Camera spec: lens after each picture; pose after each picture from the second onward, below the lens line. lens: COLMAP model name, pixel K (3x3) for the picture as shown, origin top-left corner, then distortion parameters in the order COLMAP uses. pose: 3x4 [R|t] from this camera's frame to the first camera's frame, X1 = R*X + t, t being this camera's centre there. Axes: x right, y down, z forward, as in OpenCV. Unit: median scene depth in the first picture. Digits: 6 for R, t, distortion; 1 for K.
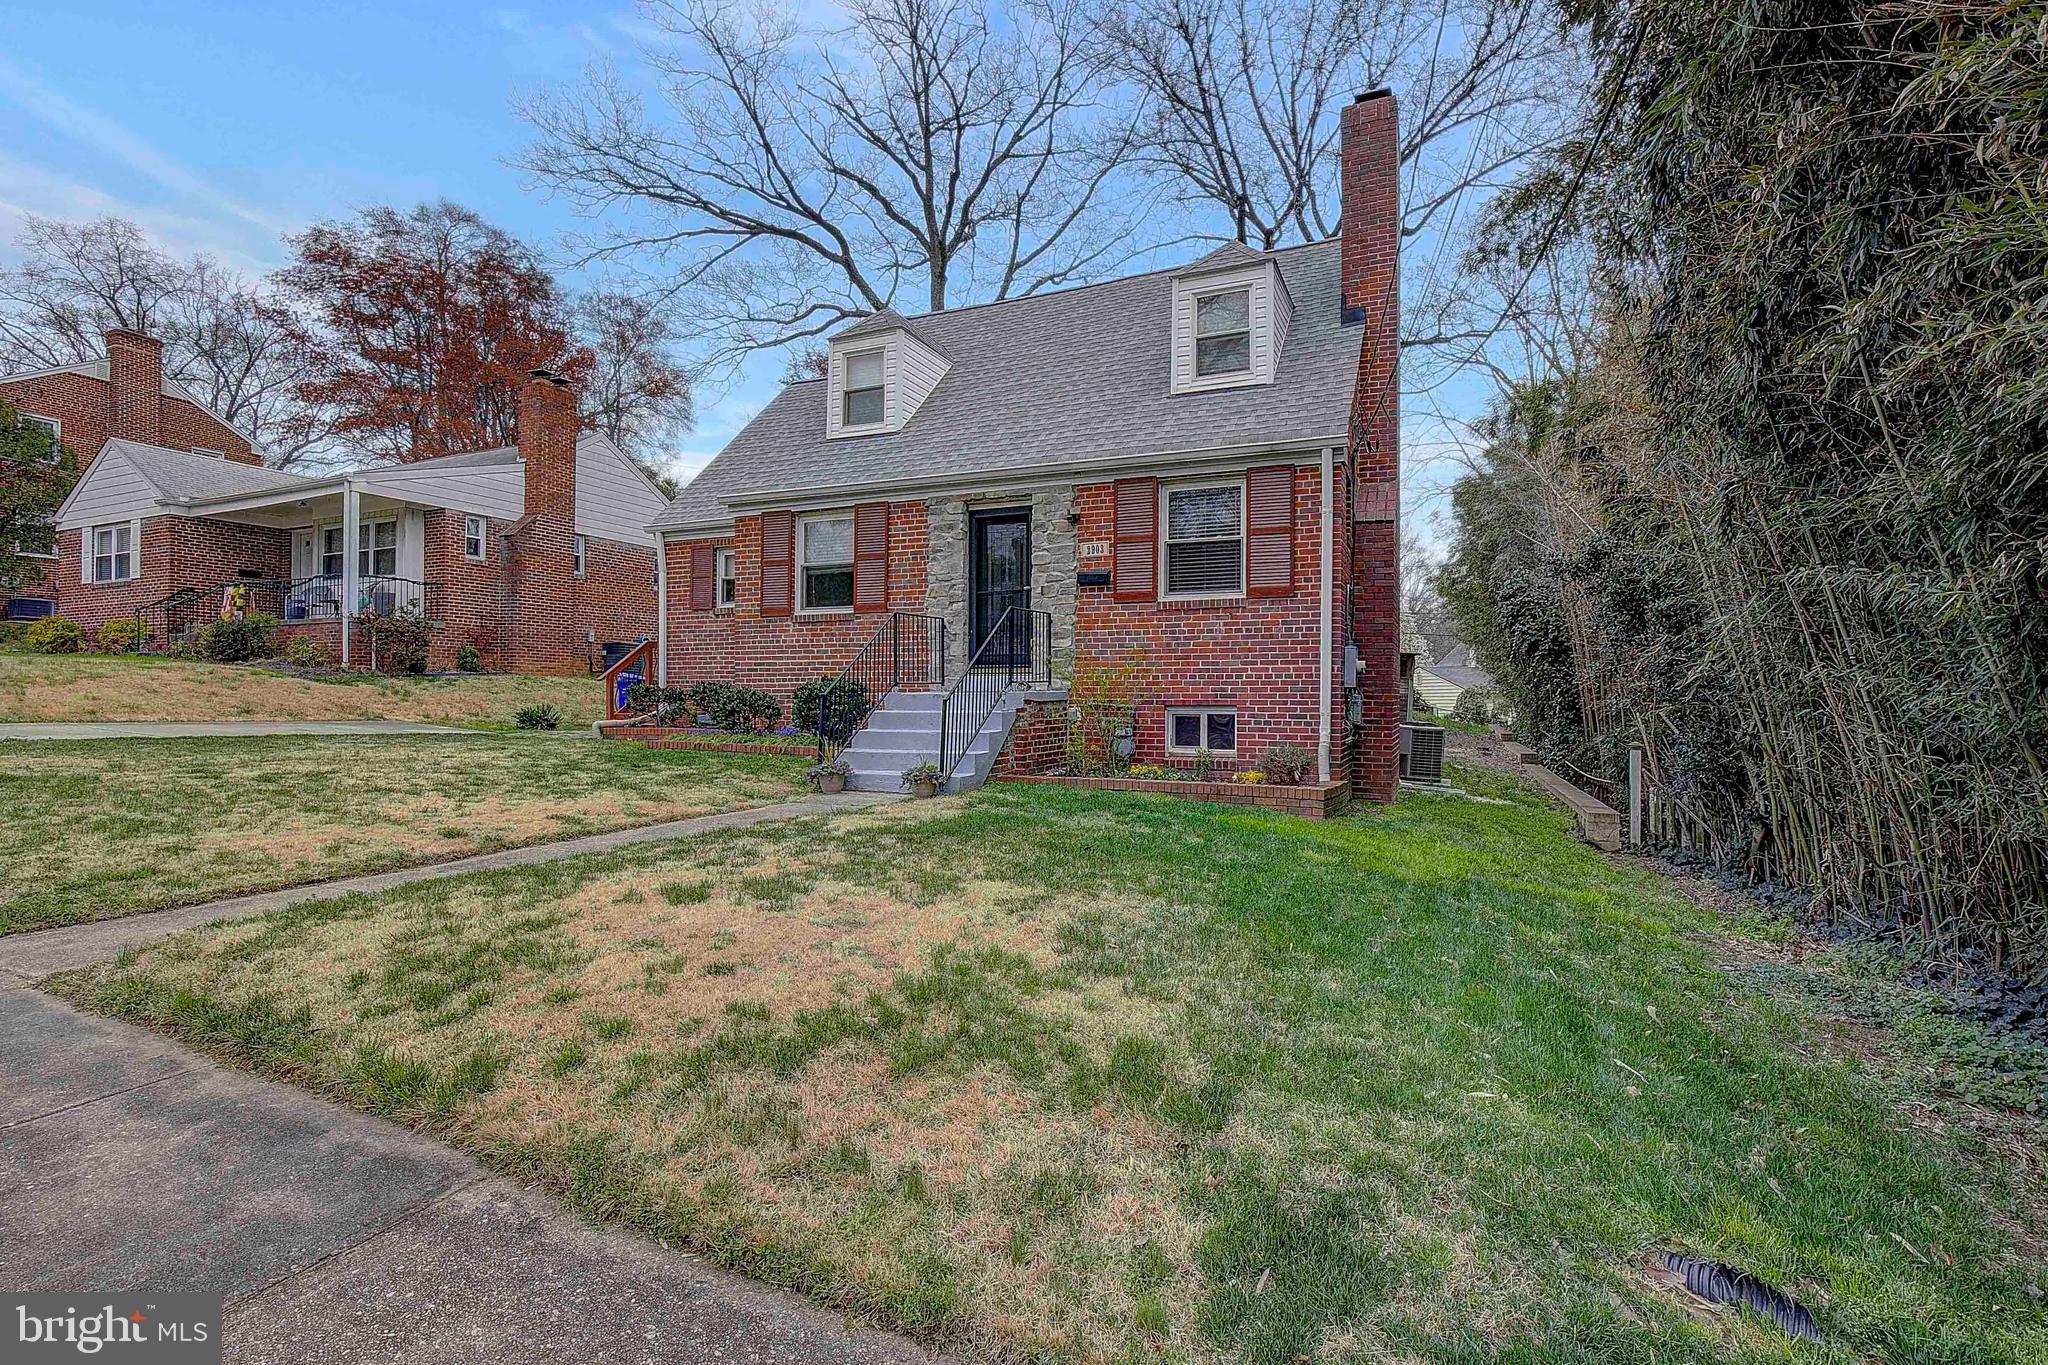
lens RADIAL K [[948.1, 0, 1059.1], [0, 948.1, 691.8], [0, 0, 1]] dist [-0.020998, 0.003557]
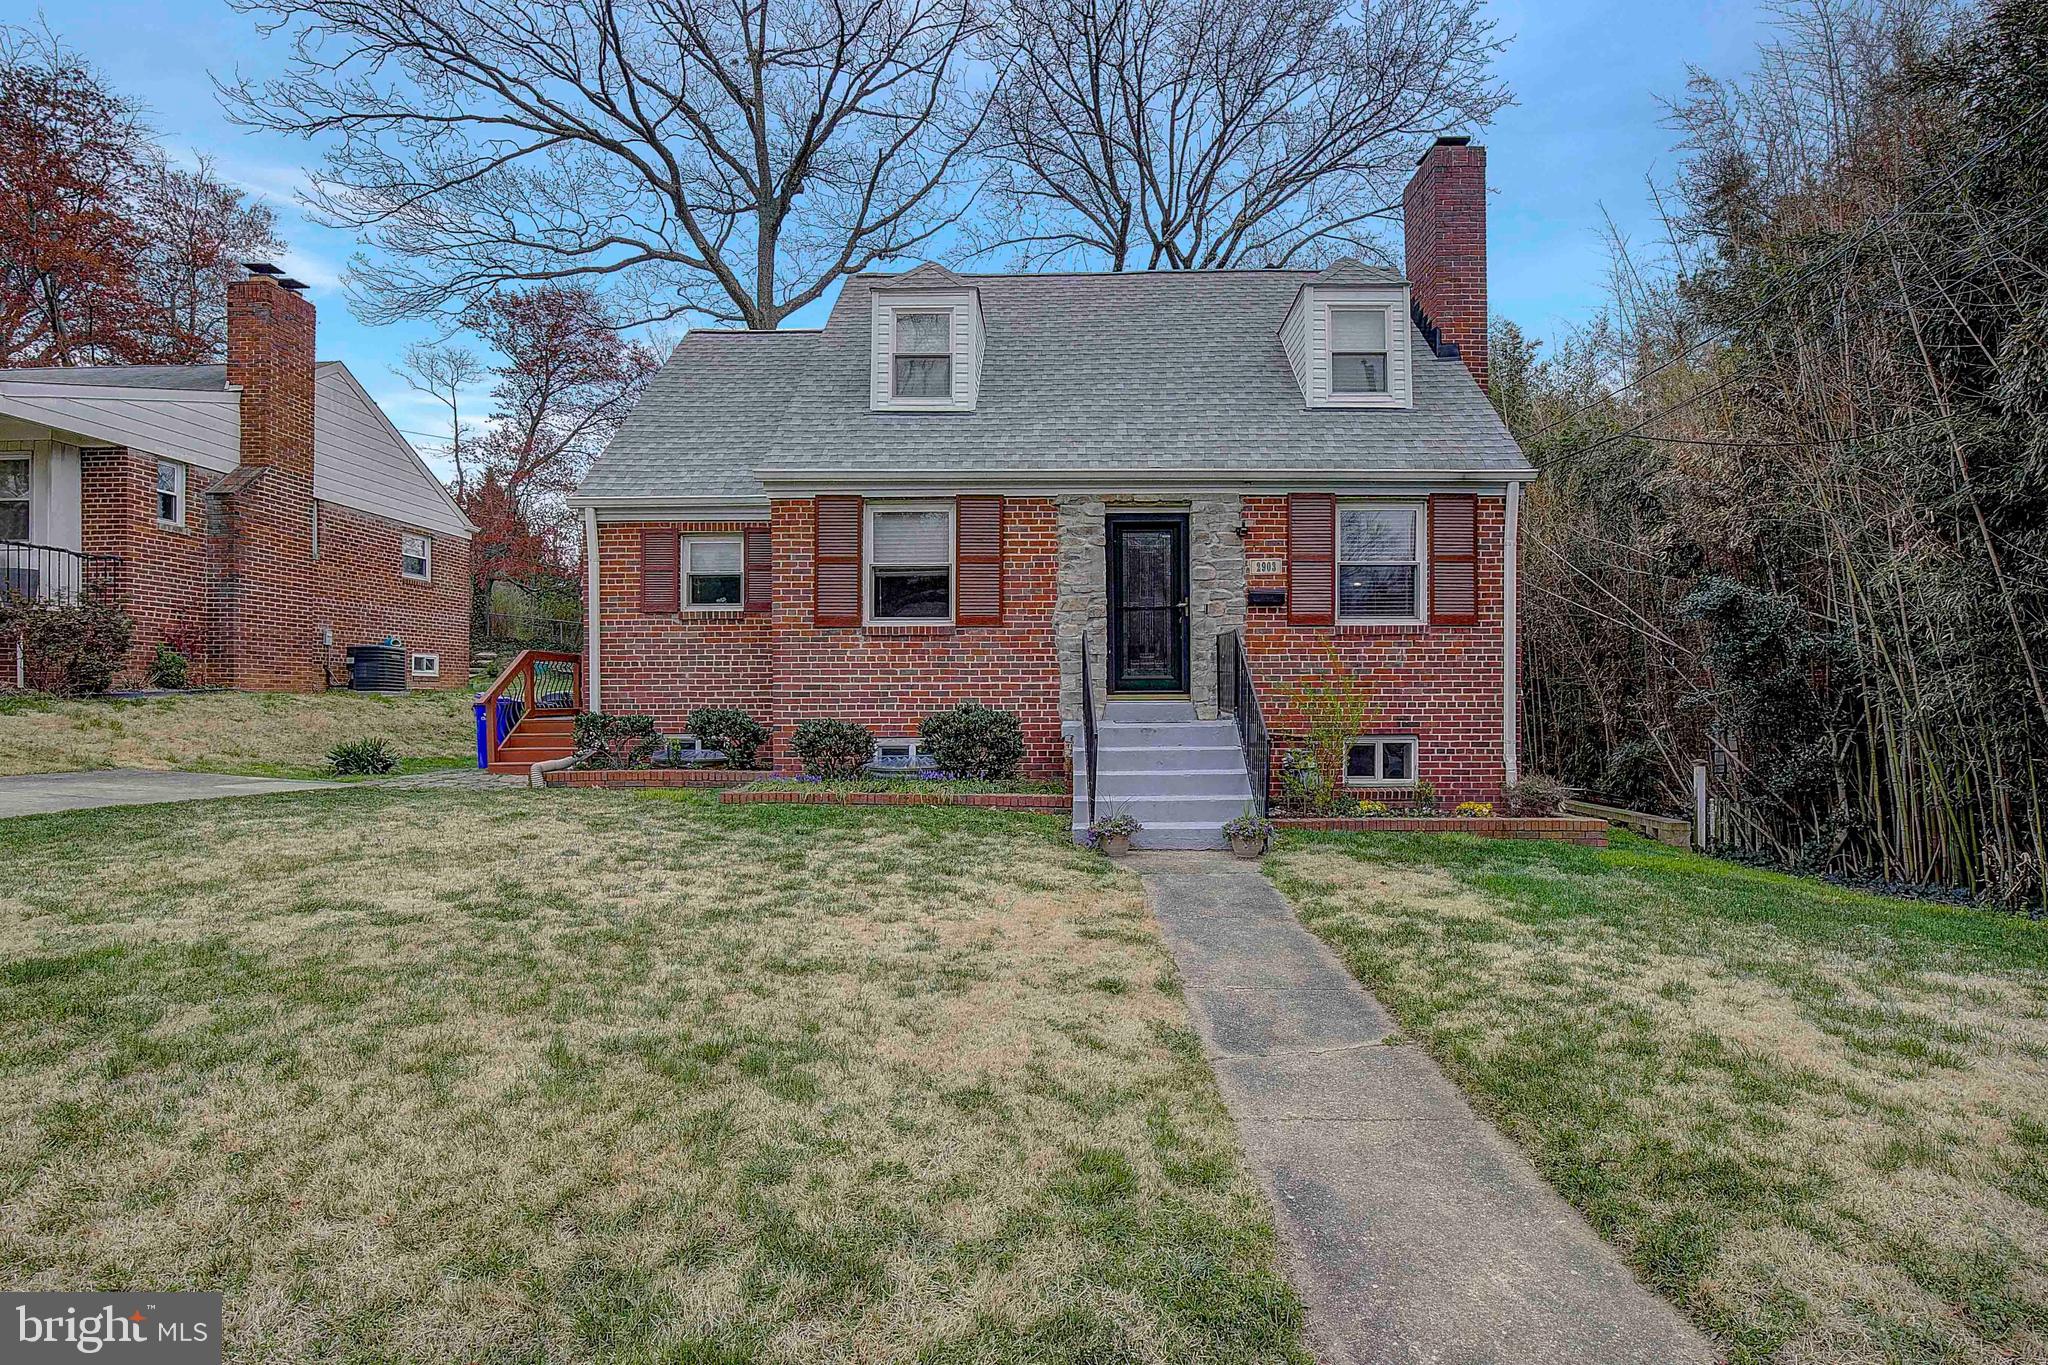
lens RADIAL K [[948.1, 0, 1020.1], [0, 948.1, 697.0], [0, 0, 1]] dist [-0.020998, 0.003557]
pose [[0.924251, -0.004750, 0.381756, -0.495992], [0.003349, 0.999985, 0.004334, -0.025656], [-0.381771, -0.002728, 0.924253, 0.218509]]
